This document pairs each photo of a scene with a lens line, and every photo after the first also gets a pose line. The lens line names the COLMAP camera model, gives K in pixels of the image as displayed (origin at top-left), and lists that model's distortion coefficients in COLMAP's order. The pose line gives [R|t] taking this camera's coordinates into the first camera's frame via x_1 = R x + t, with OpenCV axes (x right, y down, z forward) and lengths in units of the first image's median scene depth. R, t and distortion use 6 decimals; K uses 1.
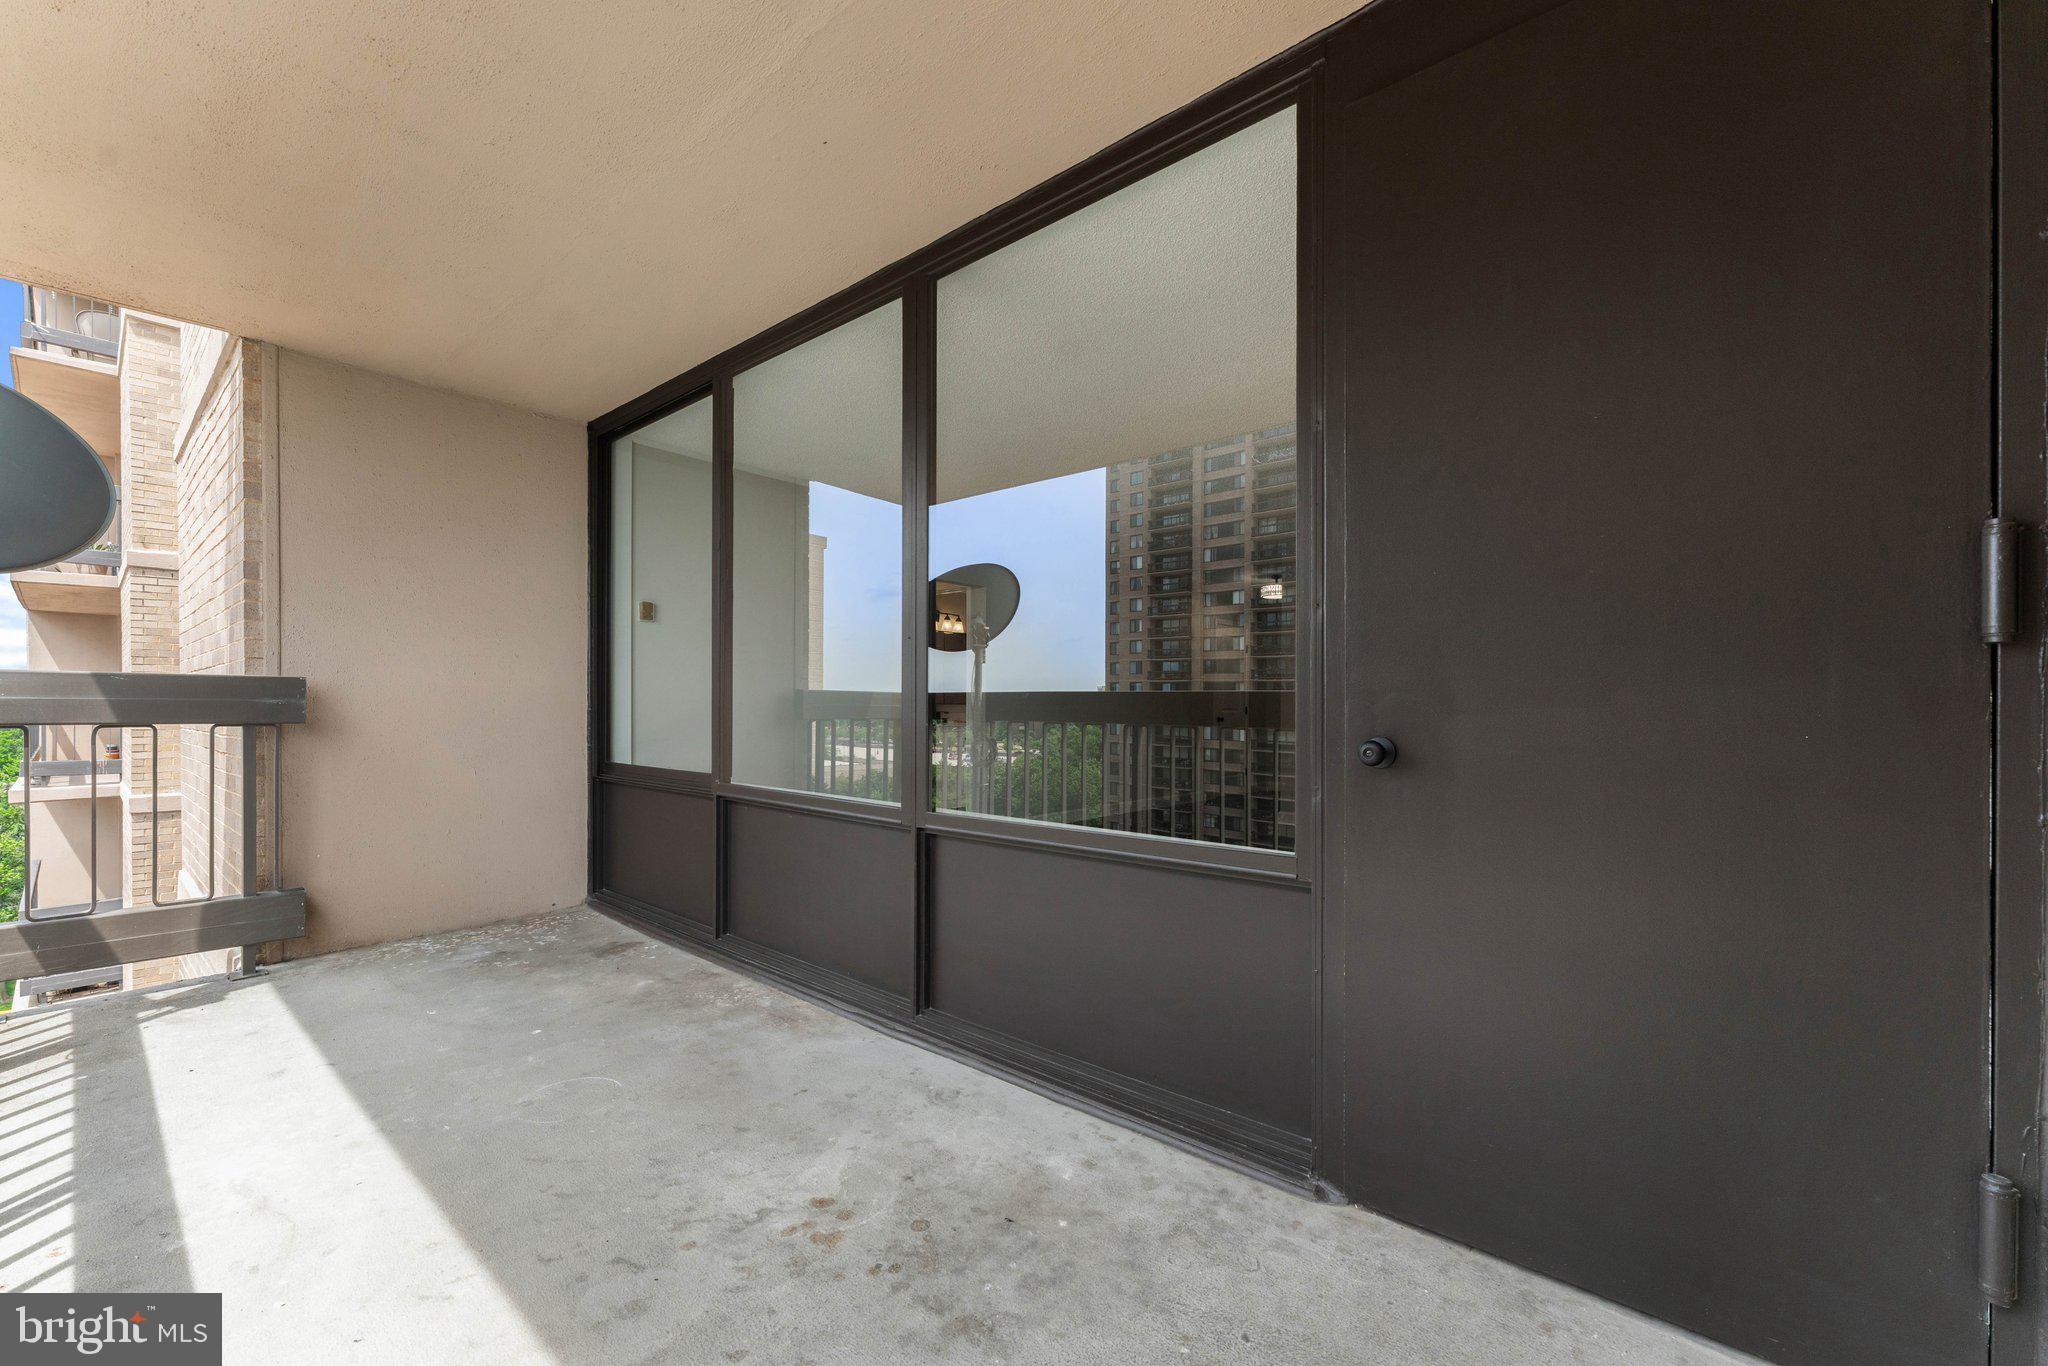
lens RADIAL K [[826.8, 0, 1035.2], [0, 826.8, 704.5], [0, 0, 1]] dist [-0.003989, 0.001251]
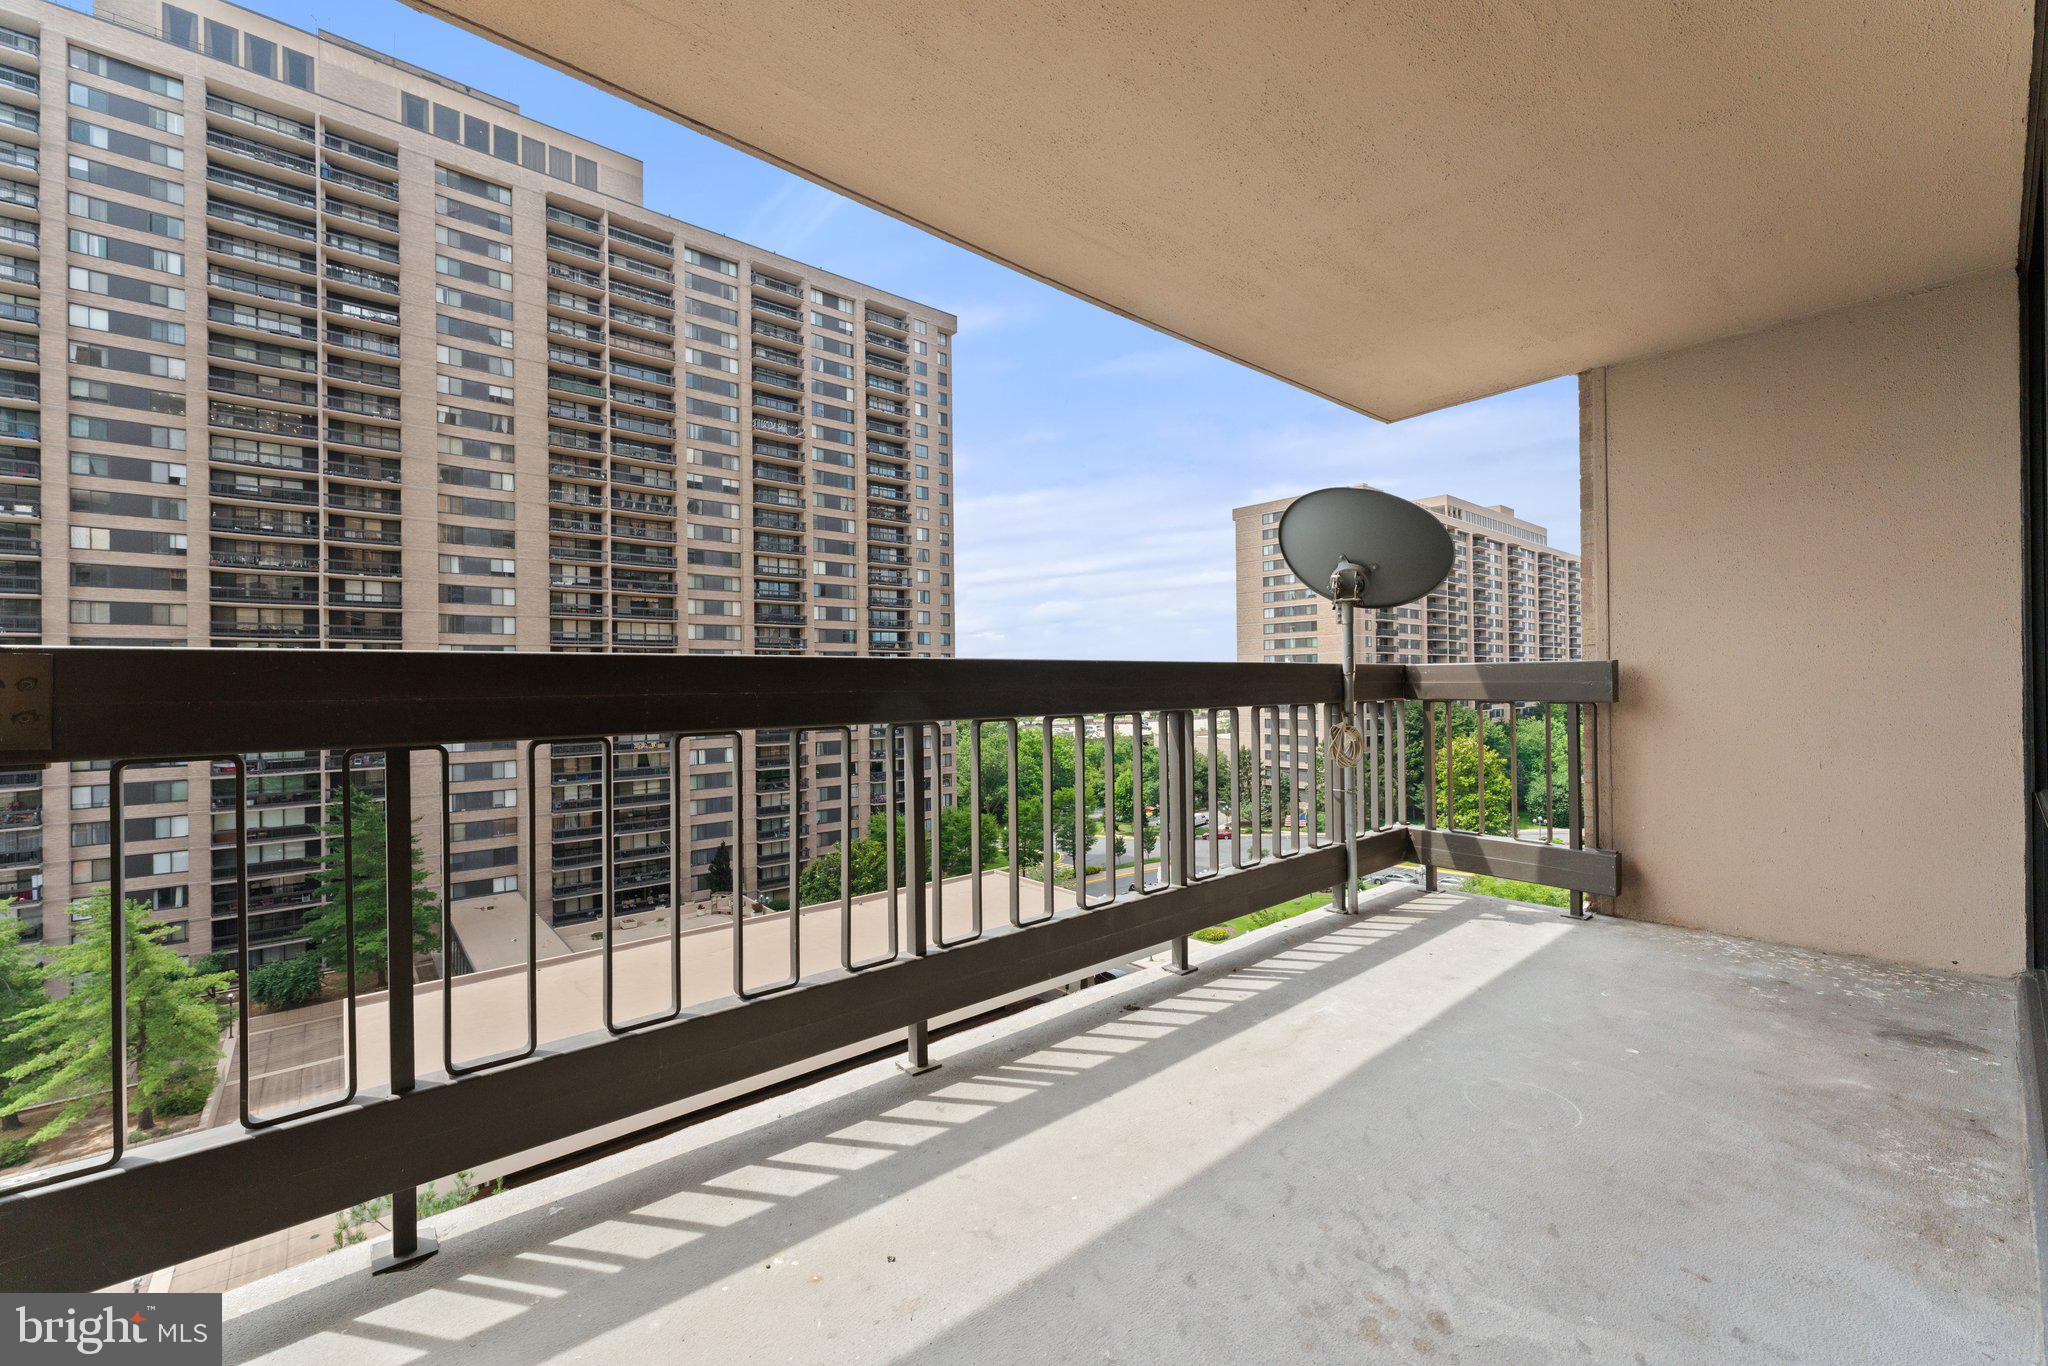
lens RADIAL K [[826.8, 0, 1011.6], [0, 826.8, 680.1], [0, 0, 1]] dist [-0.003989, 0.001251]
pose [[-0.164618, -0.003188, -0.986352, 0.416541], [0.007304, 0.999963, -0.004451, -0.008514], [0.986330, -0.007937, -0.164589, 0.513537]]
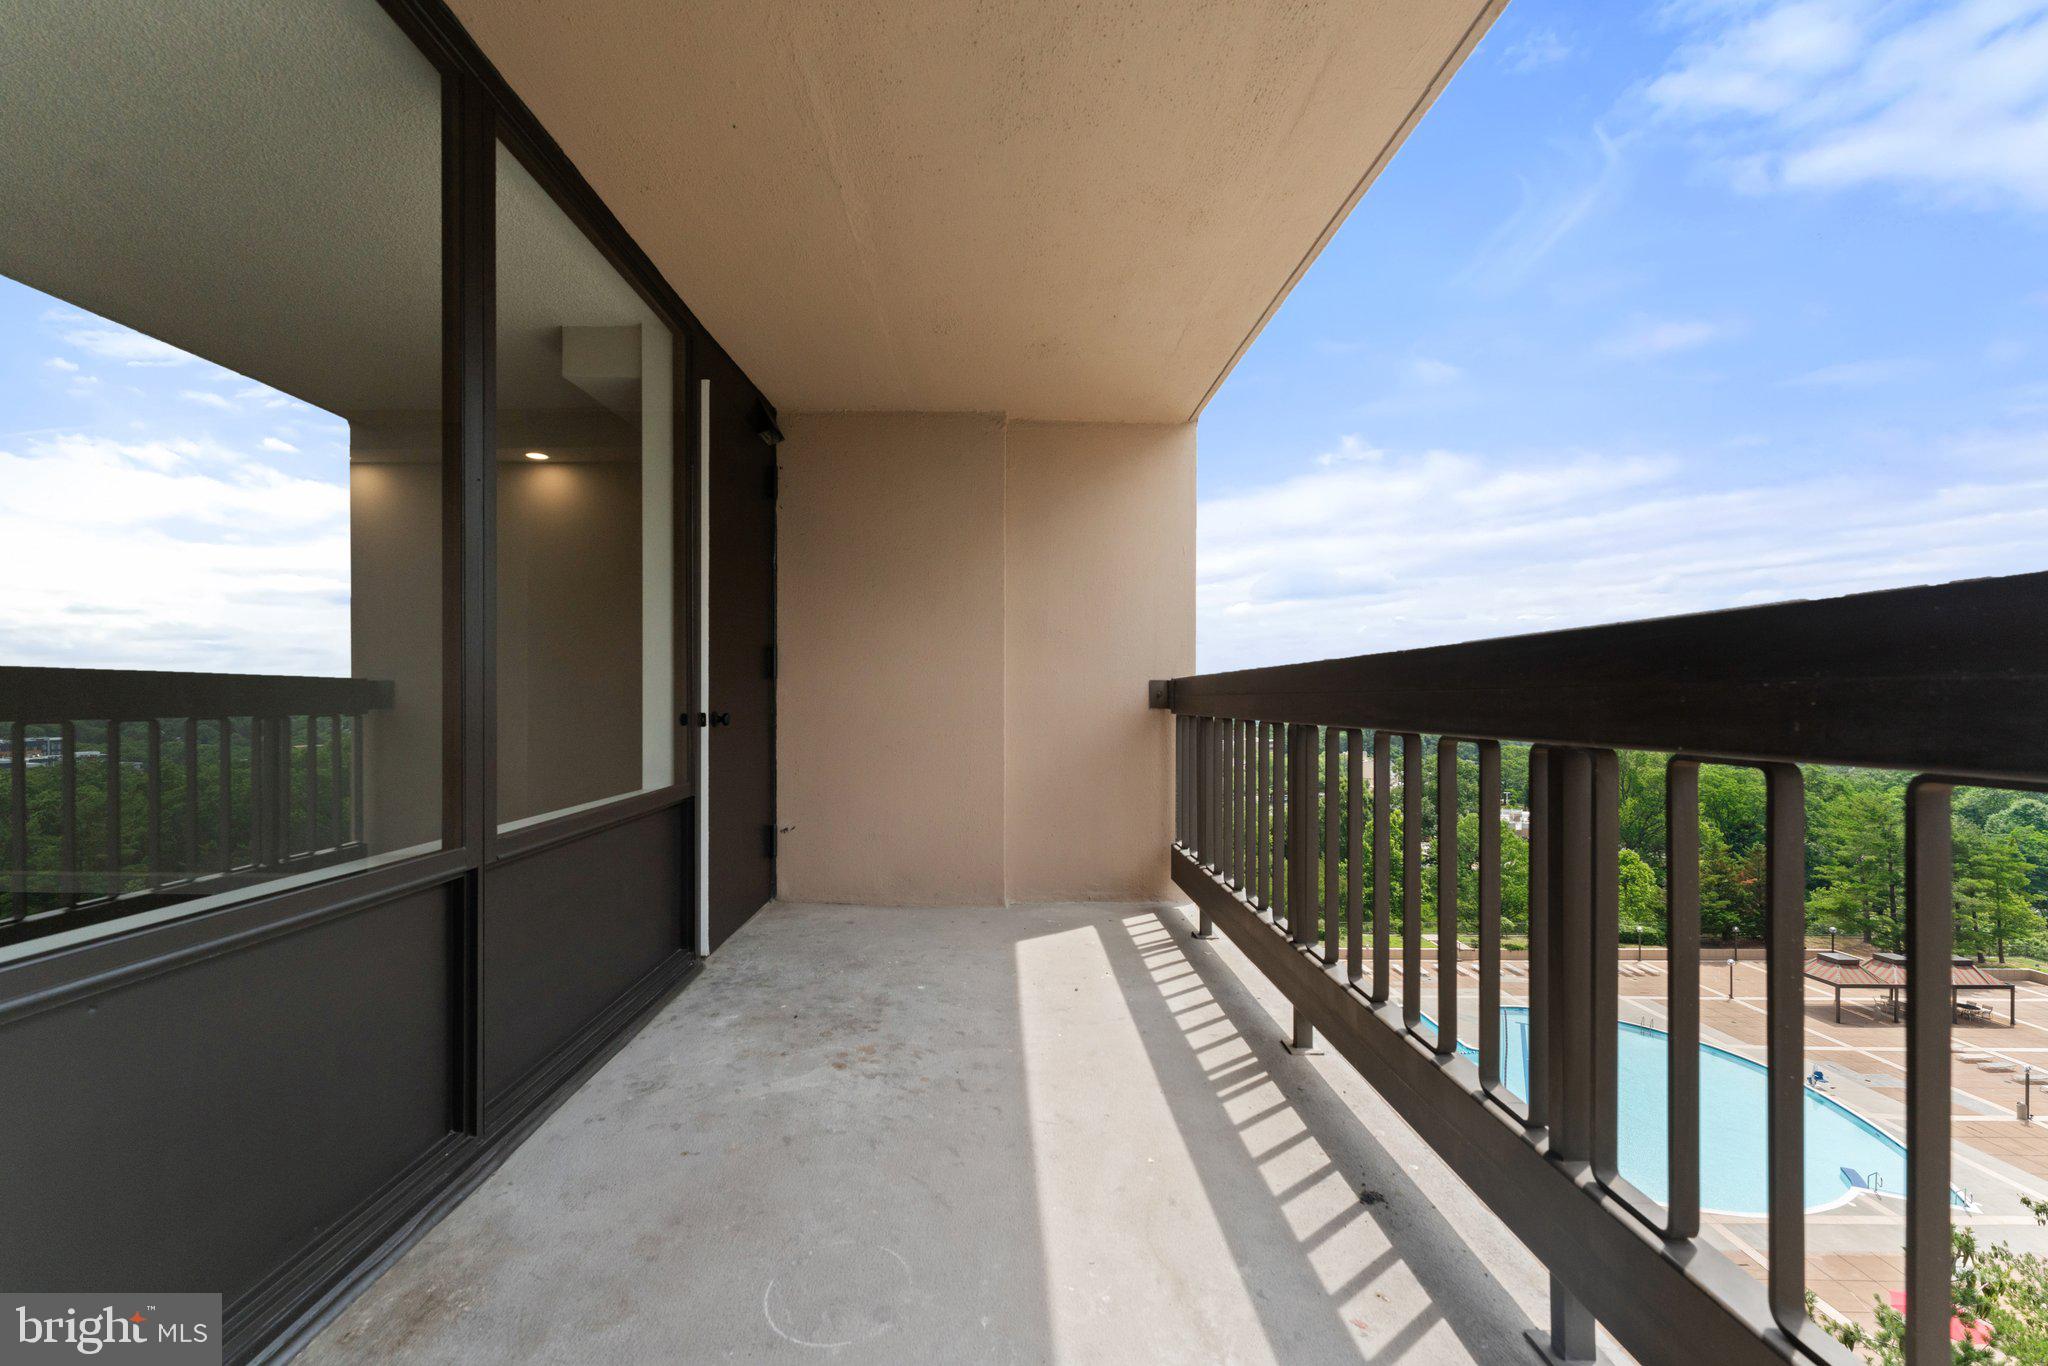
lens RADIAL K [[826.8, 0, 987.1], [0, 826.8, 697.8], [0, 0, 1]] dist [-0.003989, 0.001251]
pose [[-0.637720, -0.001687, 0.770266, -1.014741], [-0.001335, 0.999999, 0.001085, 0.003079], [-0.770267, -0.000337, -0.637721, 1.175032]]
